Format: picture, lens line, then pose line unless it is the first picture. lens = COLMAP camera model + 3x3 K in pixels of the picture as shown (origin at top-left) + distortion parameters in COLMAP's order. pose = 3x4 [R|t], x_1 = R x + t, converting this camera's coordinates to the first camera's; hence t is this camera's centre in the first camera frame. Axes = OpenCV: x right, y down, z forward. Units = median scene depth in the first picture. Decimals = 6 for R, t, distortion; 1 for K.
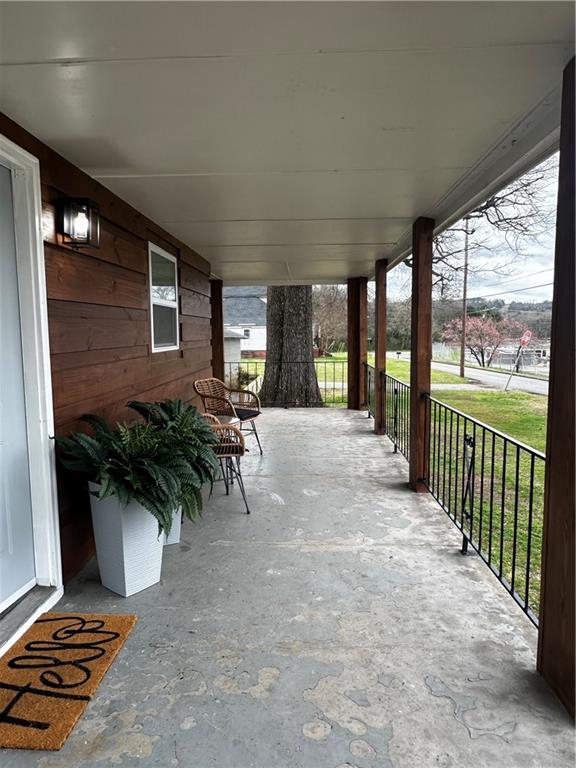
lens RADIAL K [[492.9, 0, 288.5], [0, 492.9, 383.0], [0, 0, 1]] dist [-0.000240, -0.000004]
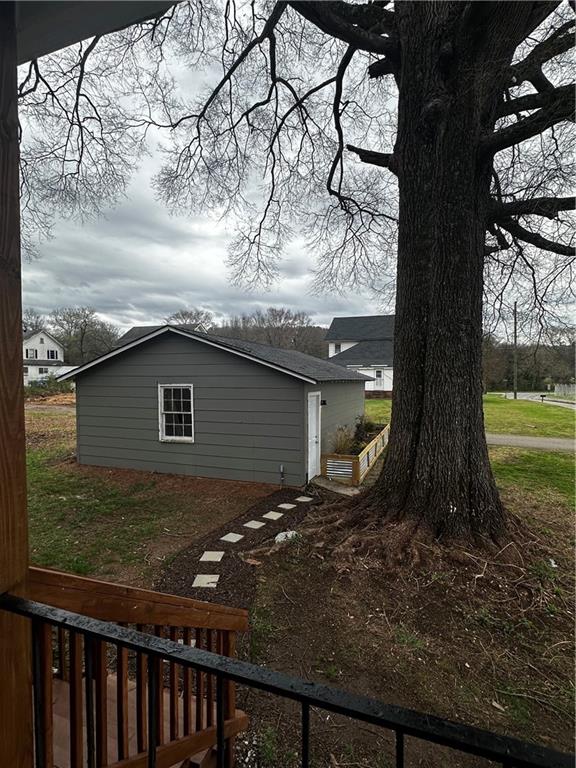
lens RADIAL K [[401.7, 0, 288.4], [0, 401.7, 386.1], [0, 0, 1]] dist [-0.000166, 0.000000]
pose [[0.951185, 0.019938, -0.307976, -0.010213], [-0.041450, 0.997123, -0.063466, -0.032255], [0.305825, 0.073133, 0.949275, 0.320932]]
